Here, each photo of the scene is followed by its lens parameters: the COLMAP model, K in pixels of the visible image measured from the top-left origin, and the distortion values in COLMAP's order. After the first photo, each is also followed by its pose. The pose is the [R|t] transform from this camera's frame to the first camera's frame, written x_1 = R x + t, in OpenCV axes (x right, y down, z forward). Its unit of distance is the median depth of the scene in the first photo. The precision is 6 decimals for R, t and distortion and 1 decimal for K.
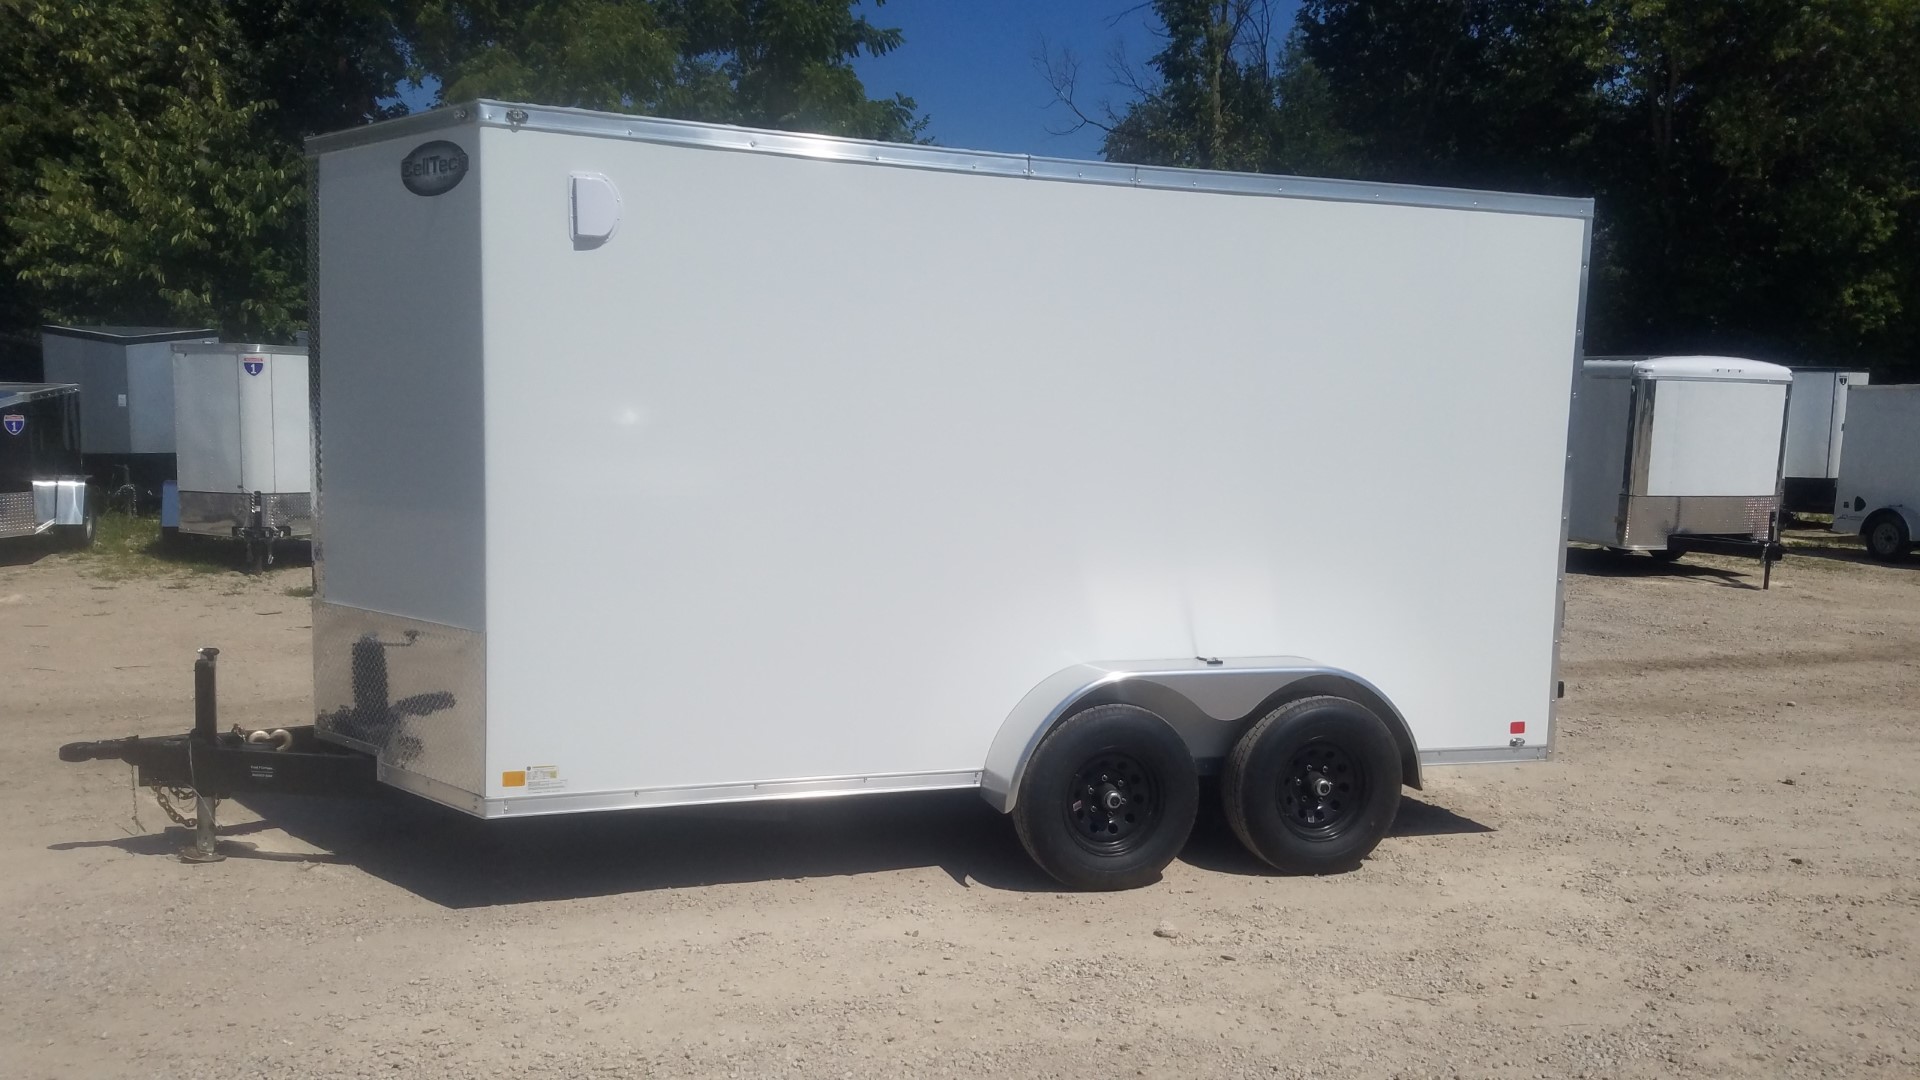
lens RADIAL K [[1549.8, 0, 1013.8], [0, 1549.8, 527.3], [0, 0, 1]] dist [0.075620, -0.089560]
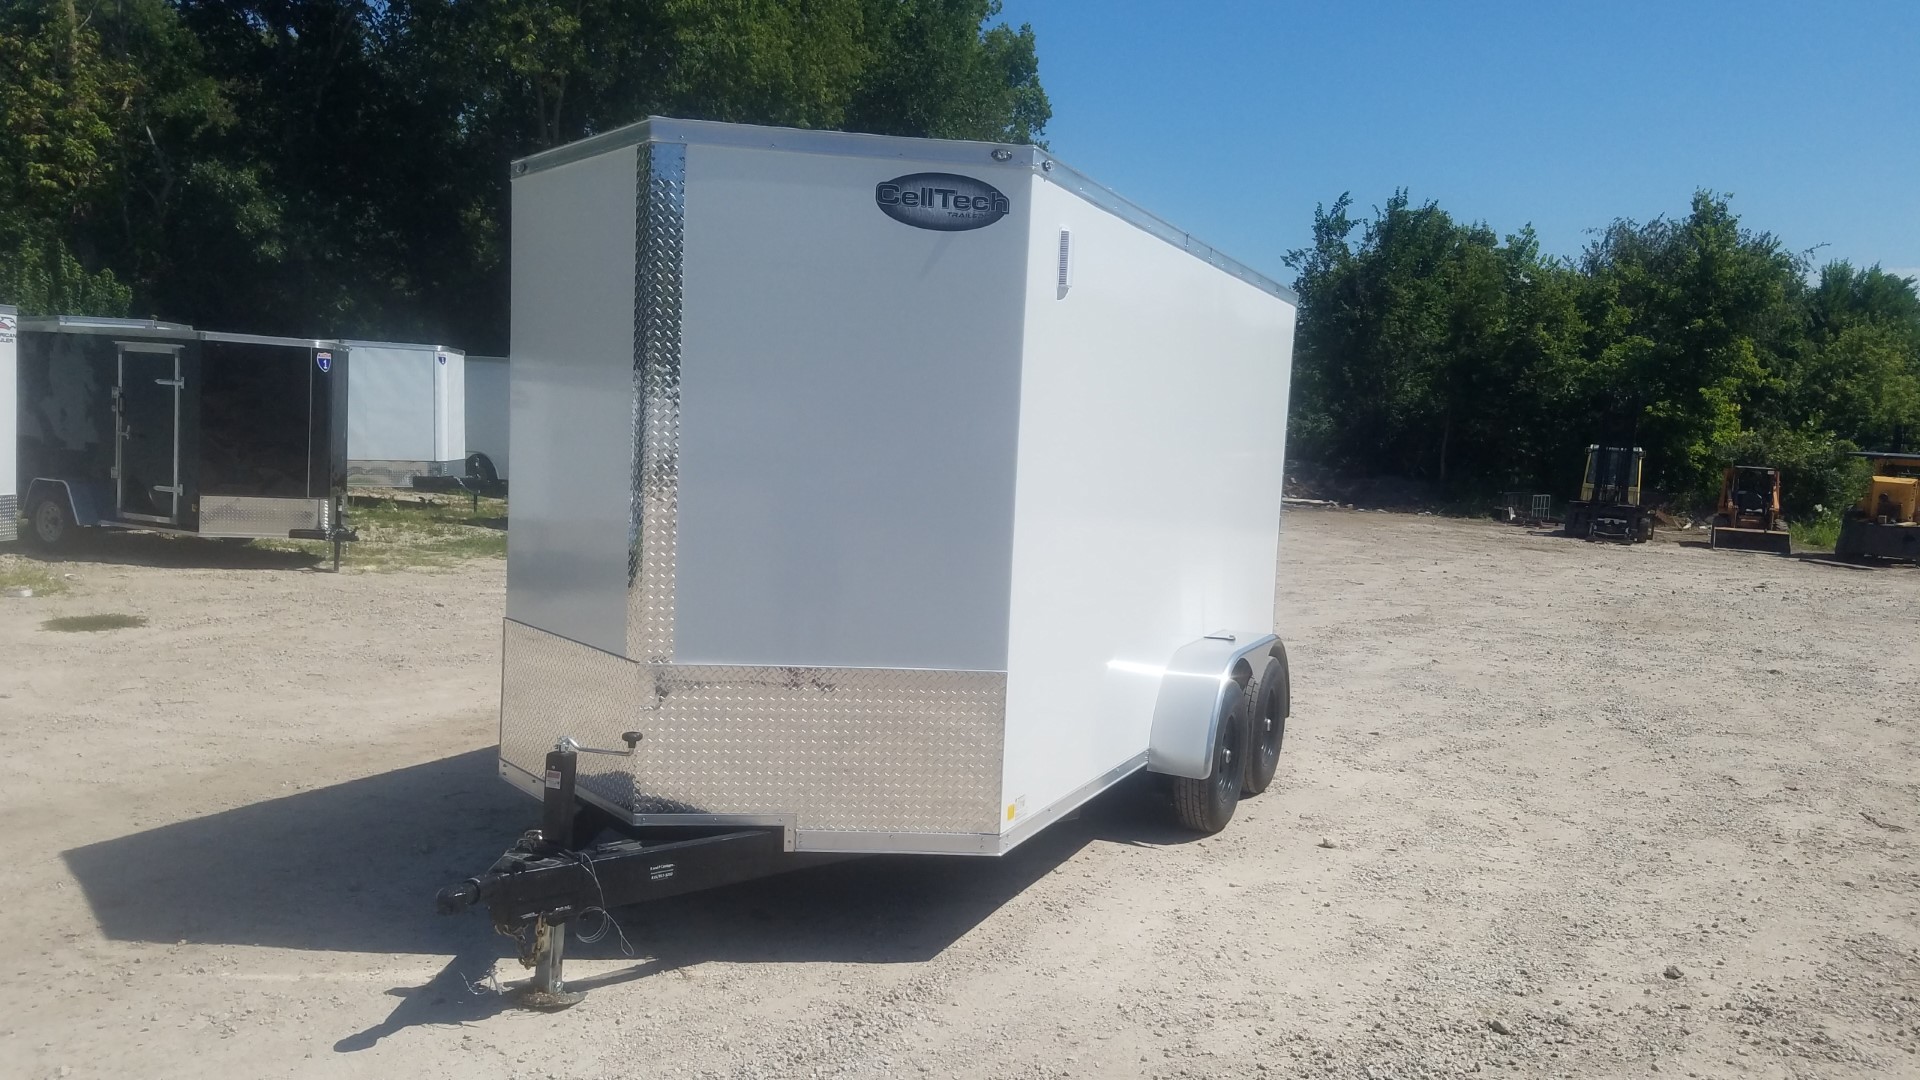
lens RADIAL K [[1549.8, 0, 963.9], [0, 1549.8, 544.6], [0, 0, 1]] dist [0.075620, -0.089560]
pose [[0.657909, -0.047705, 0.751585, -0.981282], [0.023131, 0.998801, 0.043148, -0.053518], [-0.752742, -0.011002, 0.658224, 0.323004]]
